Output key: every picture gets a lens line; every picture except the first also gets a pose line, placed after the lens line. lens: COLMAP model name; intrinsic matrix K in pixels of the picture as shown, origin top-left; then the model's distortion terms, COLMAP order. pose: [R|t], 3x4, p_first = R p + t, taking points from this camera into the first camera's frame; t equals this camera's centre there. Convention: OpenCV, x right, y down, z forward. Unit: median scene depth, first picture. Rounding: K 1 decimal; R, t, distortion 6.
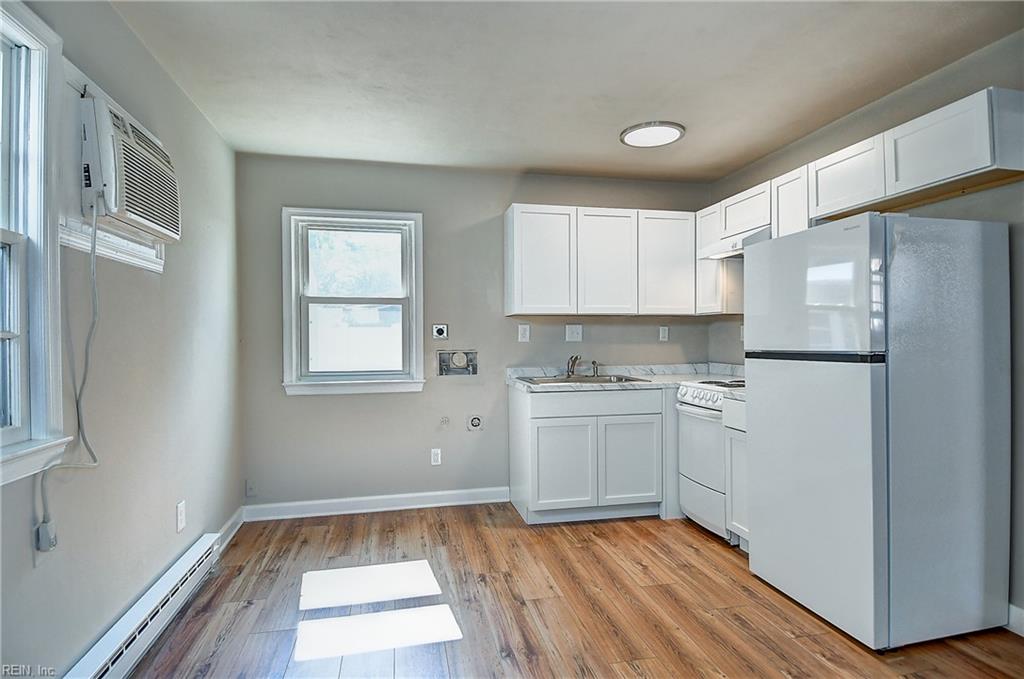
lens RADIAL K [[533.3, 0, 512.0], [0, 533.3, 339.5], [0, 0, 1]] dist [0.030400, -0.042668]
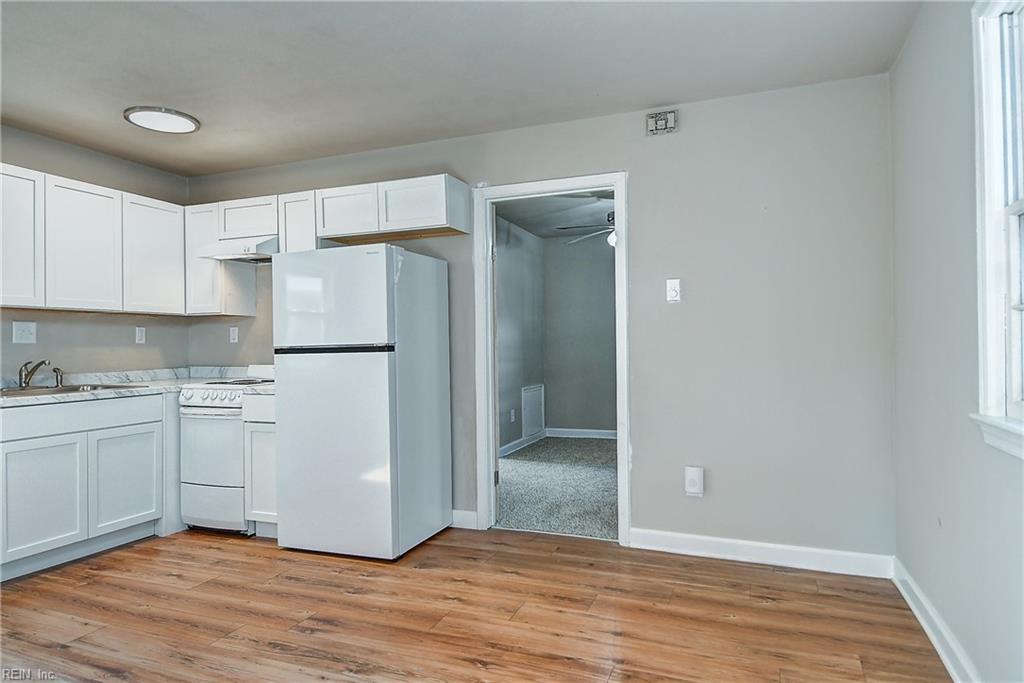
lens RADIAL K [[607.6, 0, 512.0], [0, 607.6, 341.5], [0, 0, 1]] dist [0.059303, -0.070843]
pose [[0.548687, 0.003656, 0.836020, -0.278243], [0.012410, 0.999845, -0.012517, 0.024069], [-0.835936, 0.017242, 0.548556, -0.083133]]
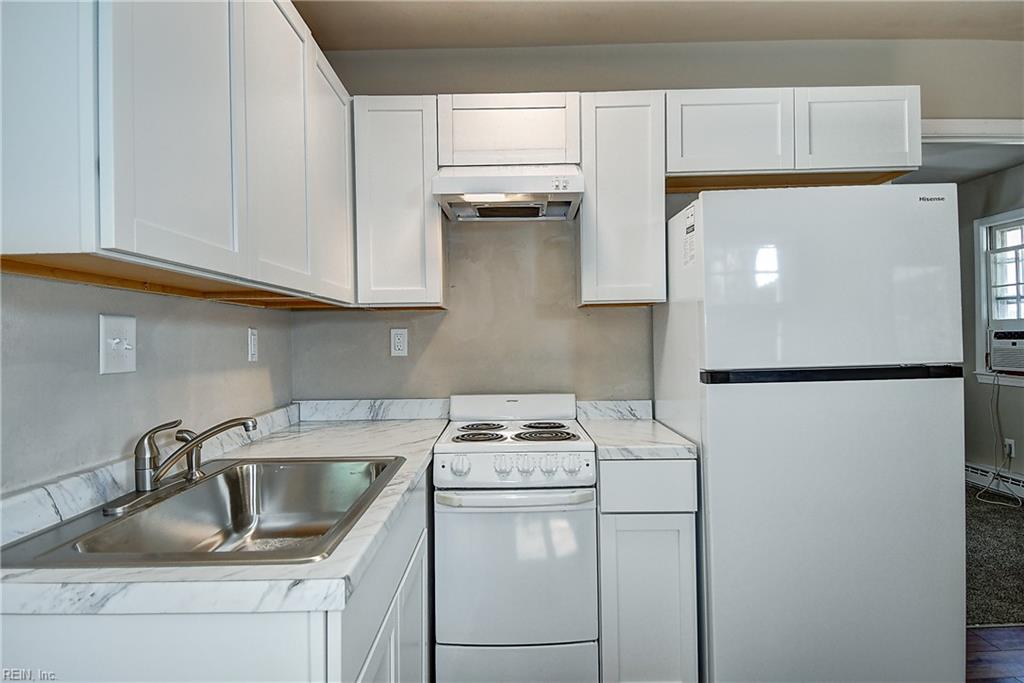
lens RADIAL K [[607.6, 0, 512.0], [0, 607.6, 341.5], [0, 0, 1]] dist [0.059303, -0.070843]
pose [[0.205735, 0.000026, 0.978608, -0.198575], [0.020116, 0.999789, -0.004255, -0.009374], [-0.978401, 0.020561, 0.205691, 0.843889]]
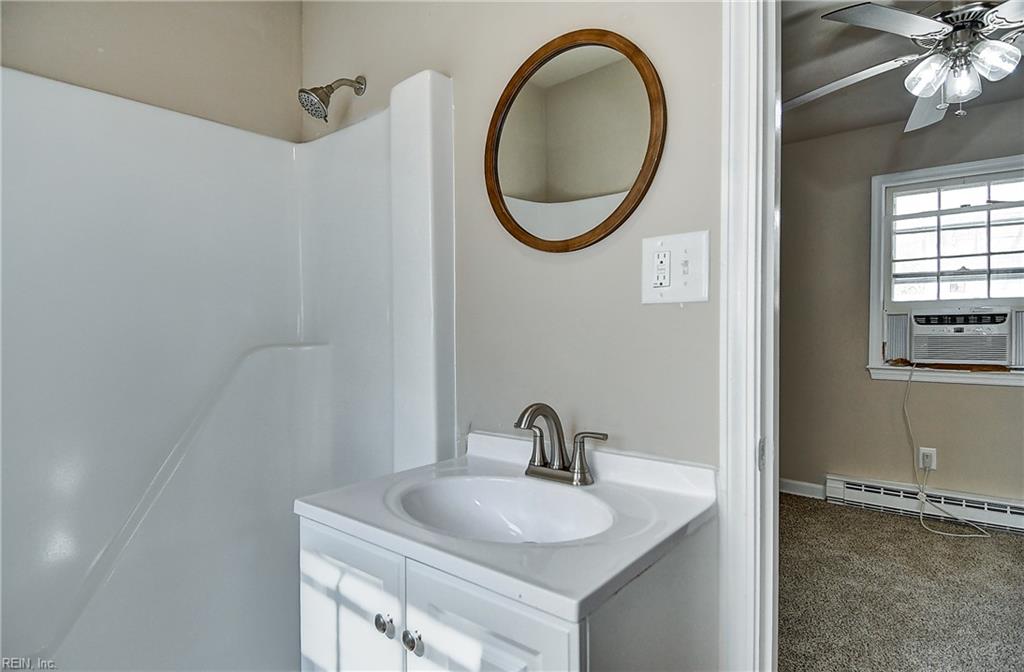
lens RADIAL K [[528.8, 0, 512.0], [0, 528.8, 336.0], [0, 0, 1]] dist [0.001468, -0.023726]
pose [[-0.602820, -0.008368, 0.797833, 1.038575], [0.007135, 0.999848, 0.015877, 0.001289], [-0.797845, 0.015263, -0.602669, 1.210515]]
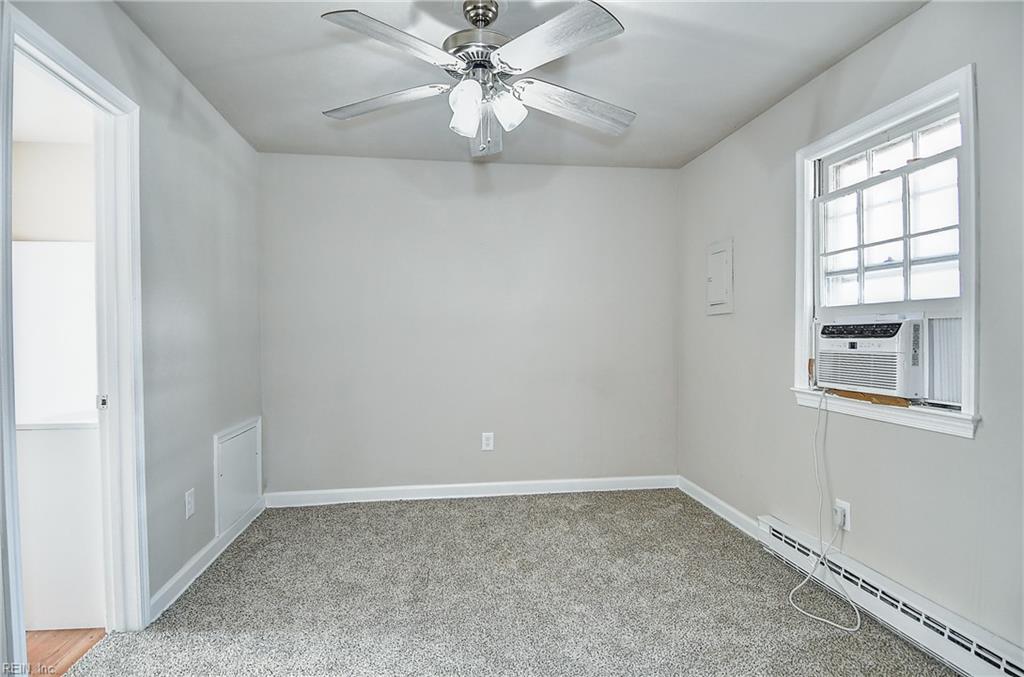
lens RADIAL K [[533.3, 0, 512.0], [0, 533.3, 338.5], [0, 0, 1]] dist [0.030400, -0.042668]
pose [[0.071745, -0.006781, 0.997400, 0.588269], [0.006512, 0.999959, 0.006330, -0.004631], [-0.997402, 0.006041, 0.071786, 0.448208]]
